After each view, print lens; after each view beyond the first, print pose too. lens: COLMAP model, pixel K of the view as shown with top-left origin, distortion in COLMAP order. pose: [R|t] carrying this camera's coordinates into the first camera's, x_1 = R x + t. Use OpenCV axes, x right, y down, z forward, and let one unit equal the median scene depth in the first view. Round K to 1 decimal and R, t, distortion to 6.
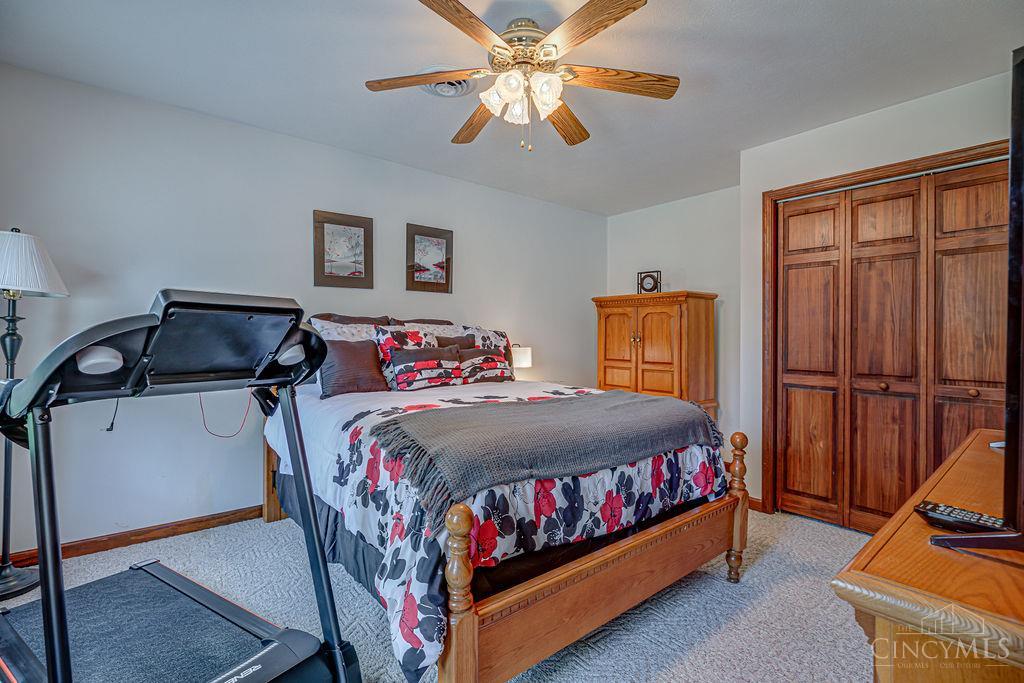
lens RADIAL K [[469.2, 0, 514.4], [0, 469.2, 340.5], [0, 0, 1]] dist [-0.007420, 0.000745]
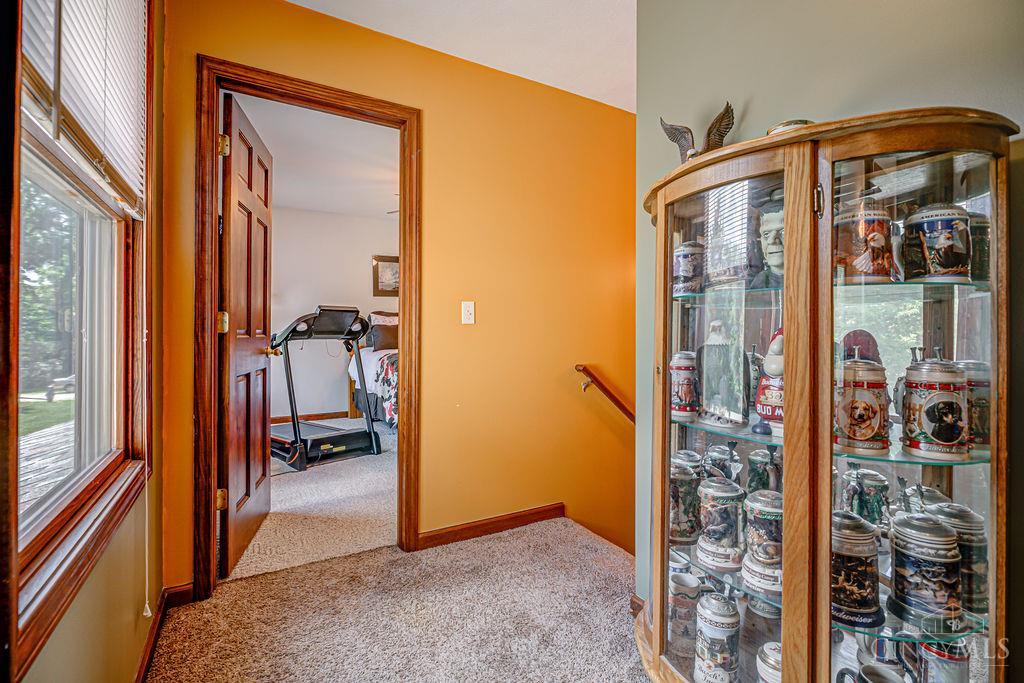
lens RADIAL K [[469.2, 0, 511.4], [0, 469.2, 336.1], [0, 0, 1]] dist [-0.007420, 0.000745]
pose [[0.987287, -0.007513, -0.158768, 0.793712], [0.008089, 0.999963, 0.002983, 0.075881], [0.158740, -0.004230, 0.987311, -1.452410]]
